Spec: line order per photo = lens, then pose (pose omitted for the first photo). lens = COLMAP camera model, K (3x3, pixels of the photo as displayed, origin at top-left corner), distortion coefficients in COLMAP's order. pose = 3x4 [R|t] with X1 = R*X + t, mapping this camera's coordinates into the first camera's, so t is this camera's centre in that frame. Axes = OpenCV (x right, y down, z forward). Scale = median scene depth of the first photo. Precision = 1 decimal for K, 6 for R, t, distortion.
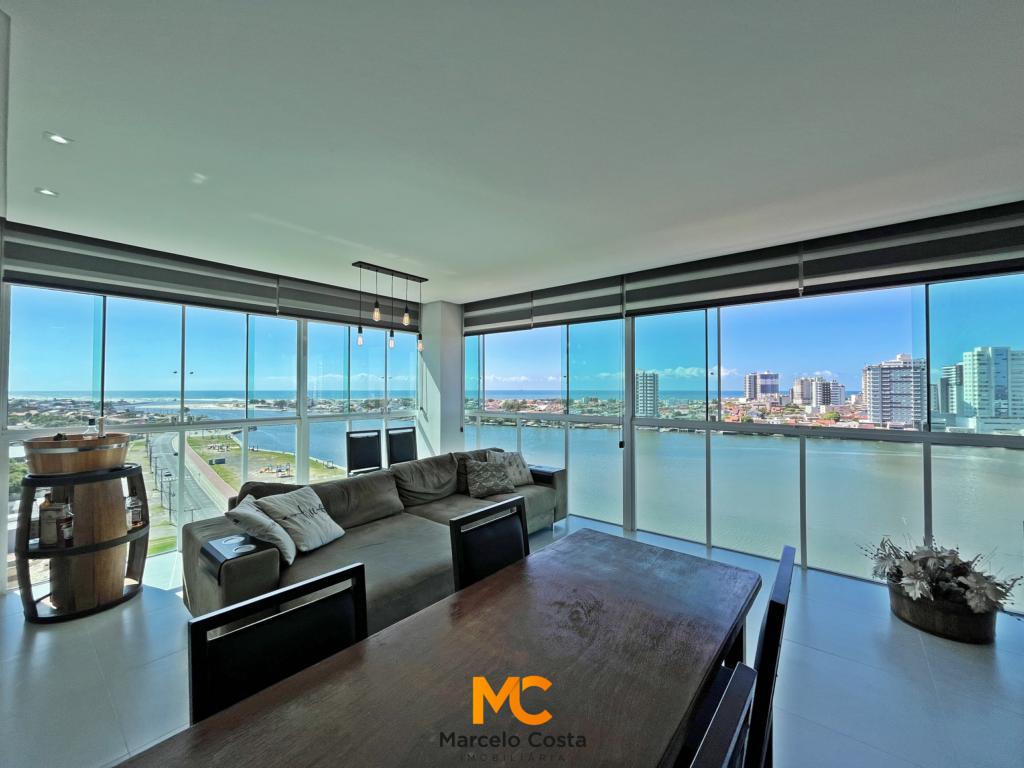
lens RADIAL K [[412.6, 0, 512.3], [0, 412.6, 381.2], [0, 0, 1]] dist [-0.001493, 0.000041]
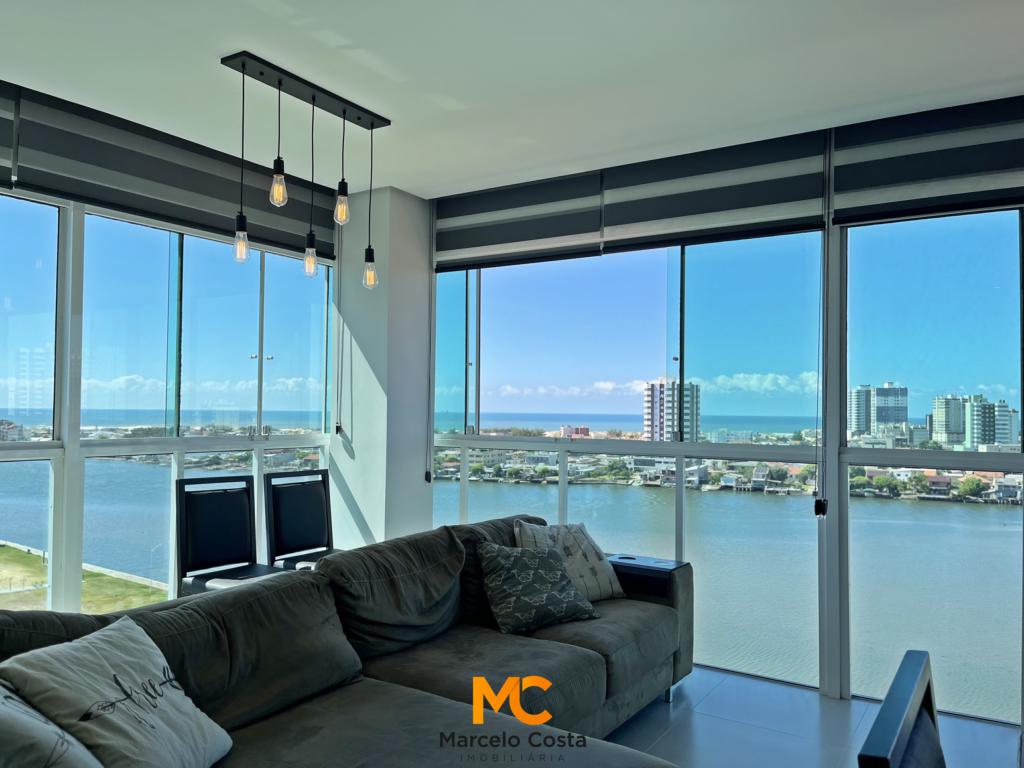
lens RADIAL K [[776.9, 0, 513.4], [0, 776.9, 387.8], [0, 0, 1]] dist [0.051551, -0.069544]
pose [[0.993892, 0.013366, 0.109543, -0.156548], [-0.012243, 0.999865, -0.010919, 0.035114], [-0.109674, 0.009511, 0.993922, 0.177186]]
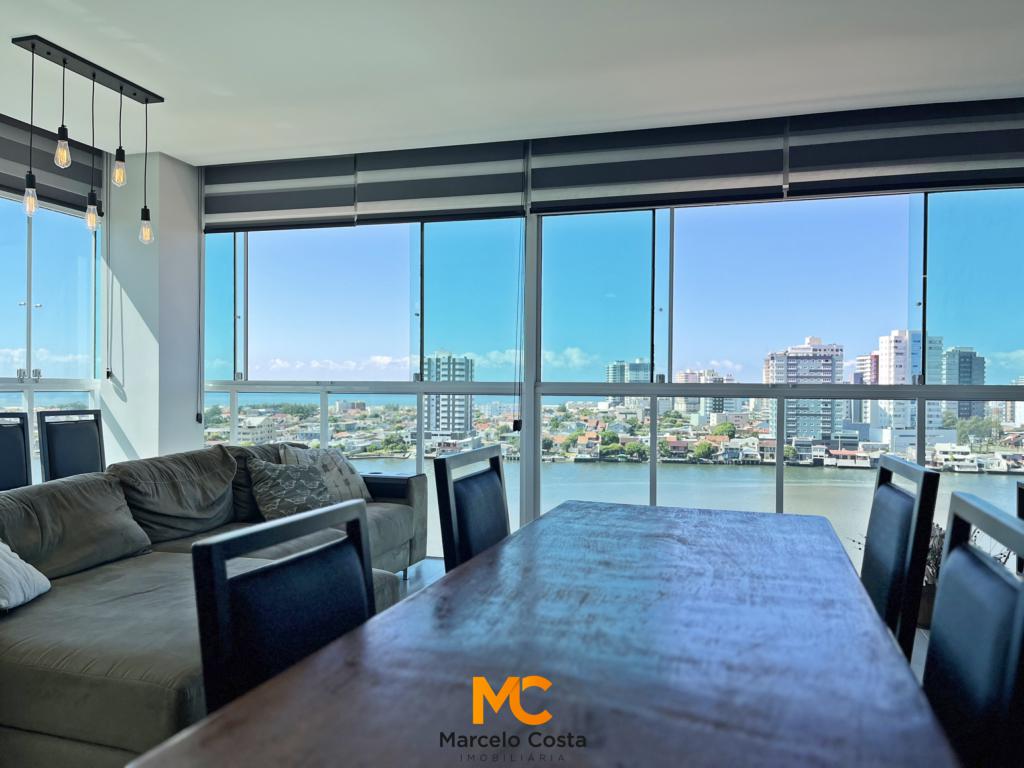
lens RADIAL K [[776.9, 0, 517.9], [0, 776.9, 391.3], [0, 0, 1]] dist [0.051551, -0.069544]
pose [[0.920793, 0.003572, 0.390035, -0.172356], [-0.013483, 0.999652, 0.022678, 0.073322], [-0.389818, -0.026141, 0.920521, -0.037537]]
